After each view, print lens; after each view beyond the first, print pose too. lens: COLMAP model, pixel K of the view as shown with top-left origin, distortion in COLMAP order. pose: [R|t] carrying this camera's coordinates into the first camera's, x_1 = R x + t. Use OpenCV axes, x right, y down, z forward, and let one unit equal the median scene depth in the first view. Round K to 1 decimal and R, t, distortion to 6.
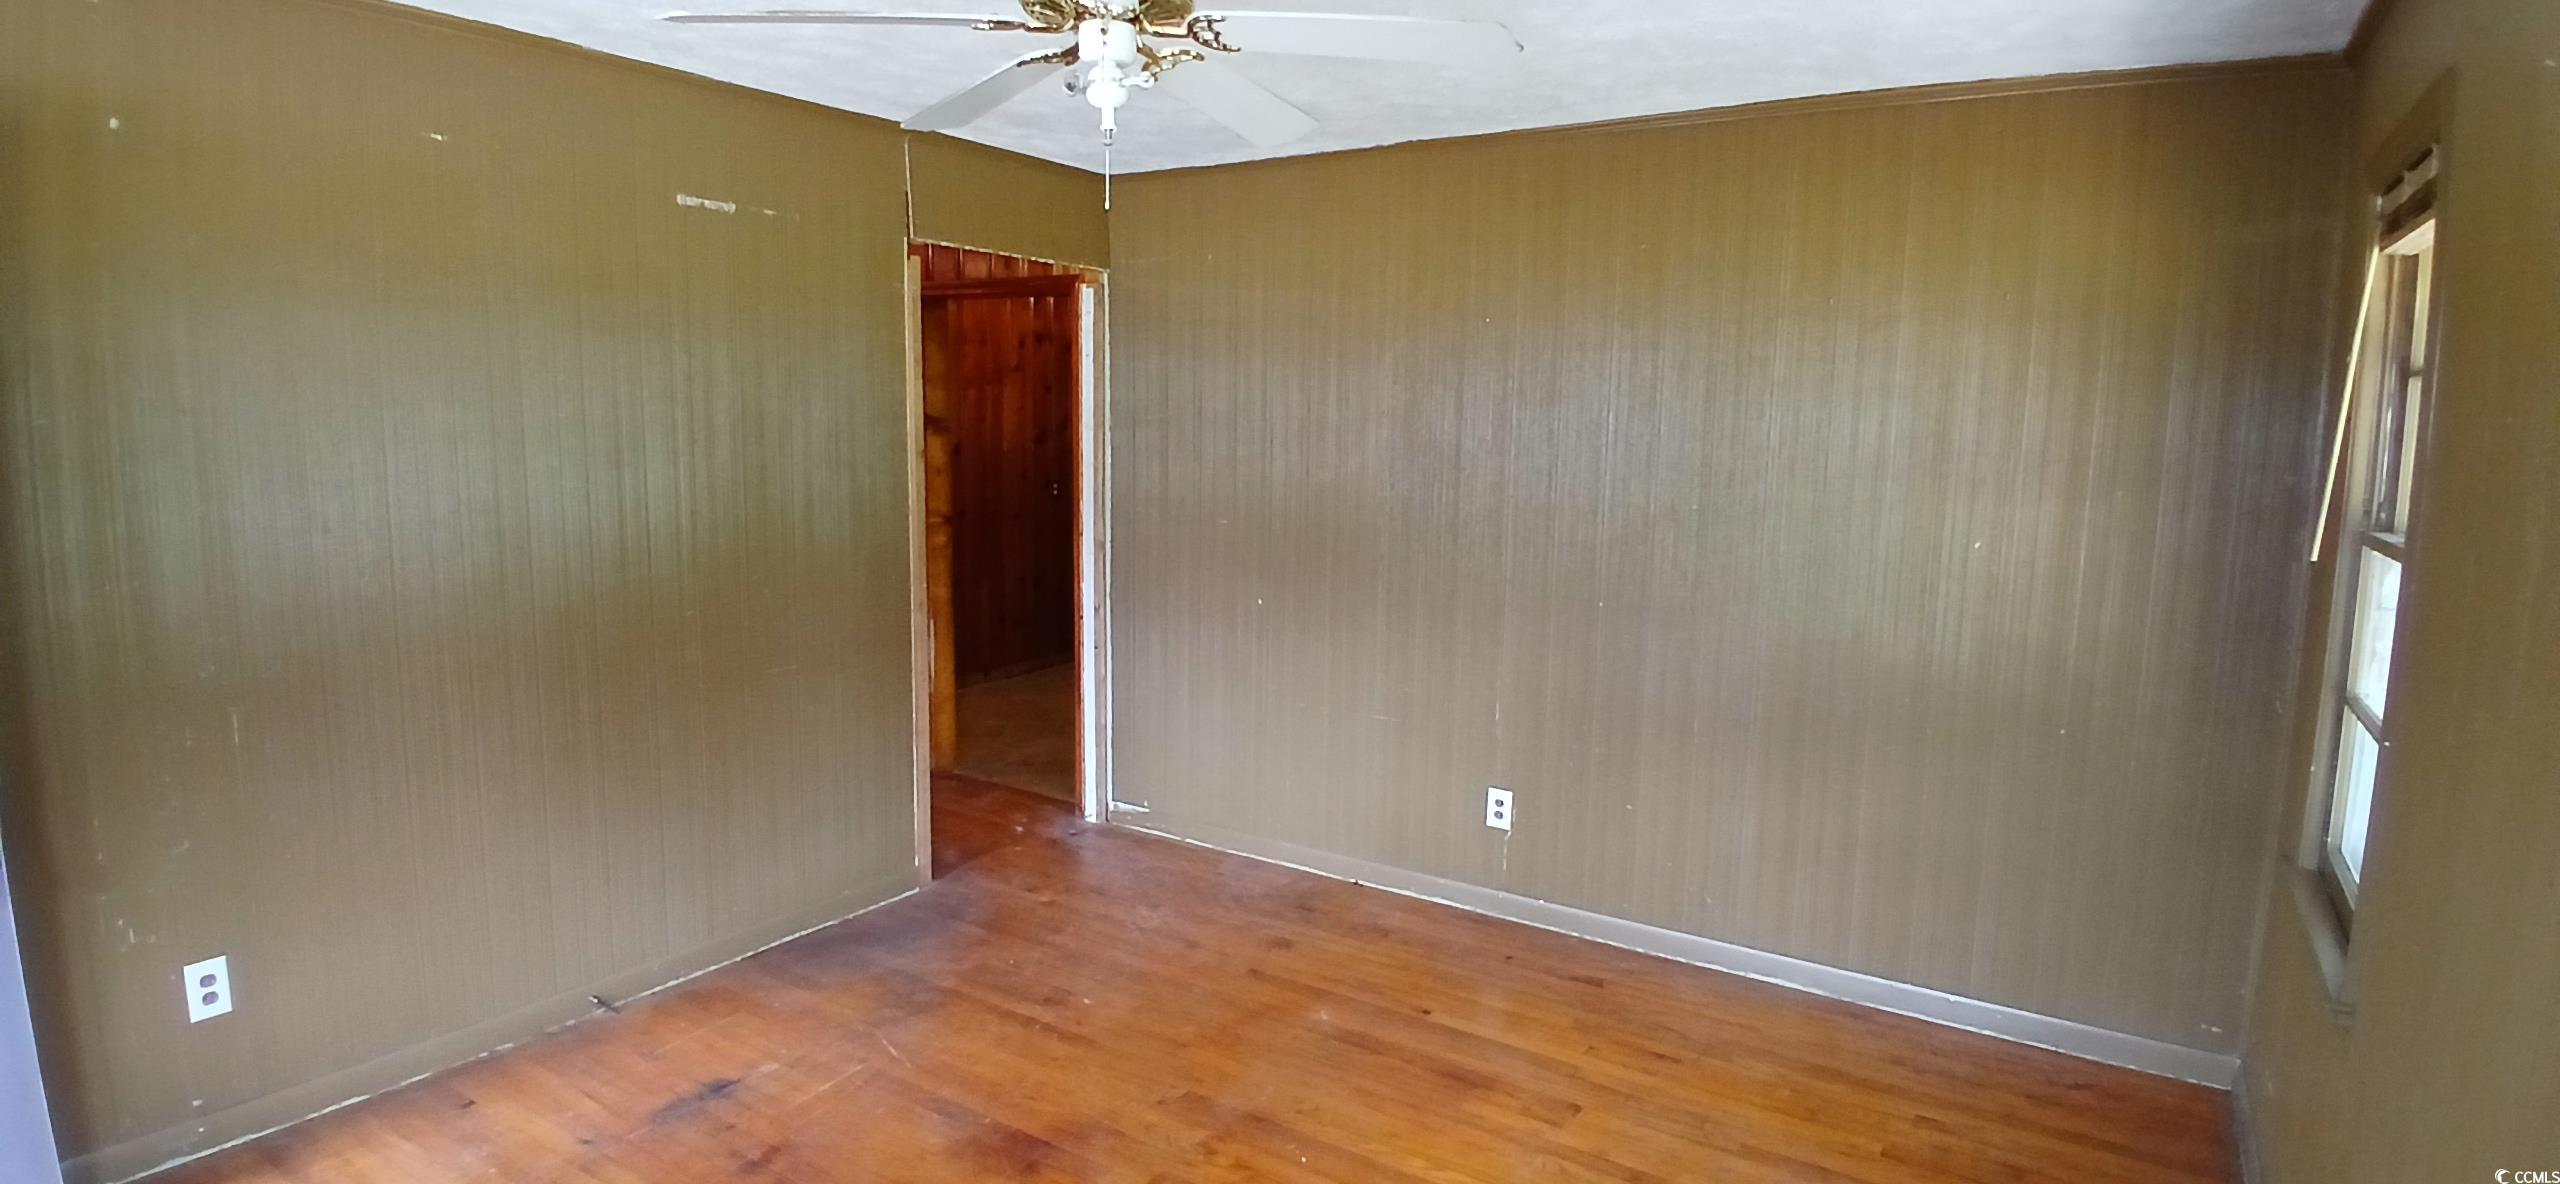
lens RADIAL K [[1300.1, 0, 1308.2], [0, 1300.1, 584.9], [0, 0, 1]] dist [-0.001137, -0.049753]
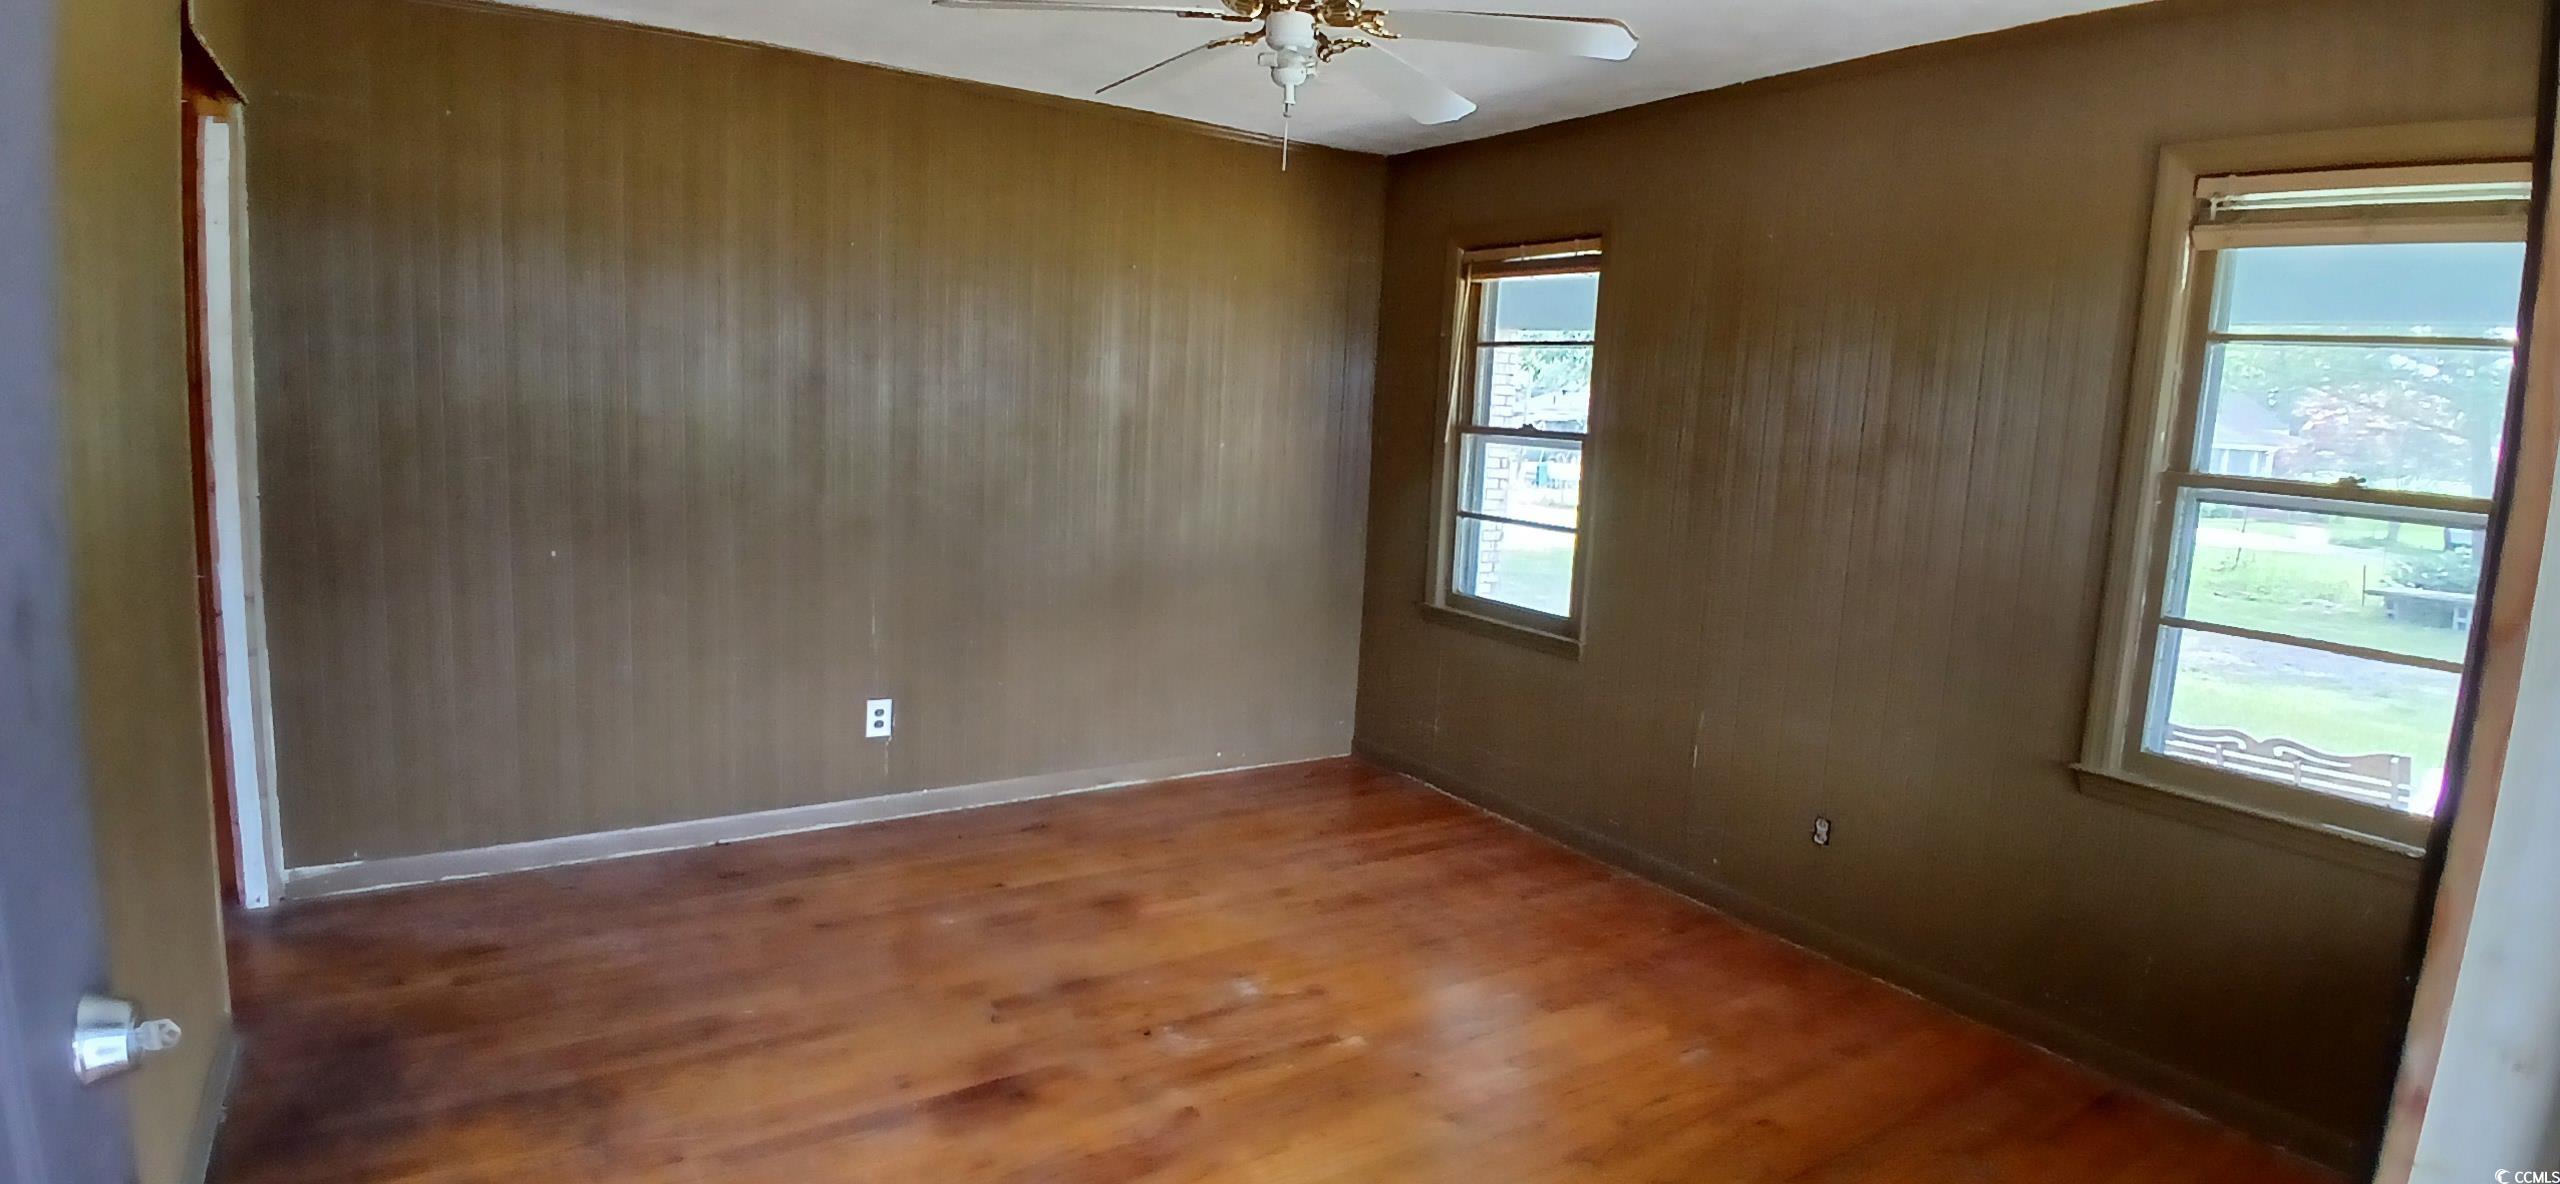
lens RADIAL K [[1300.1, 0, 1308.2], [0, 1300.1, 584.9], [0, 0, 1]] dist [-0.001137, -0.049753]
pose [[0.380112, -0.127667, 0.916087, -0.728902], [0.079110, 0.991286, 0.105322, -0.018781], [-0.921551, 0.032438, 0.386900, 0.297655]]
